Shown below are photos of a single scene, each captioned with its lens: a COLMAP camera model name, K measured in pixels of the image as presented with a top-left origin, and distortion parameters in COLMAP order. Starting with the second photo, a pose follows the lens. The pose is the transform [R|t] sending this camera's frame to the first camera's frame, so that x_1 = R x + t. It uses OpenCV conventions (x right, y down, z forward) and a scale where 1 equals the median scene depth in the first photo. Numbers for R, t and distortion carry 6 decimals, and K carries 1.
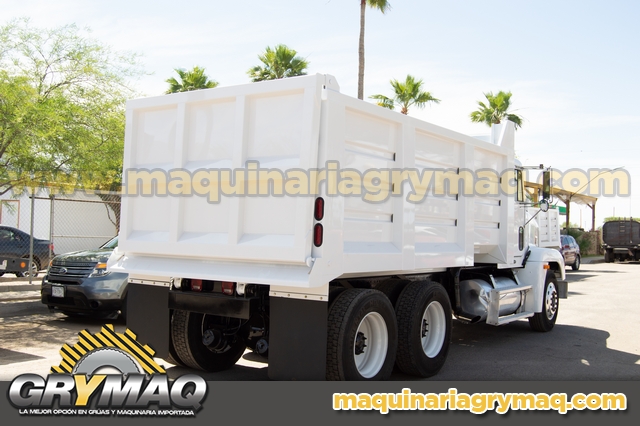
lens RADIAL K [[740.2, 0, 317.2], [0, 740.2, 214.8], [0, 0, 1]] dist [0.058351, 0.000000]
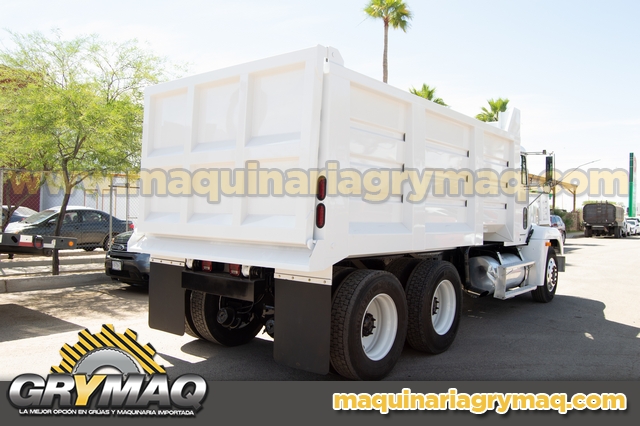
lens RADIAL K [[559.4, 0, 320.9], [0, 559.4, 213.3], [0, 0, 1]] dist [-0.026296, -0.015315]
pose [[0.997870, -0.004312, -0.065087, 0.032309], [0.005738, 0.999747, 0.021733, 0.005641], [0.064976, -0.022060, 0.997643, 0.190188]]
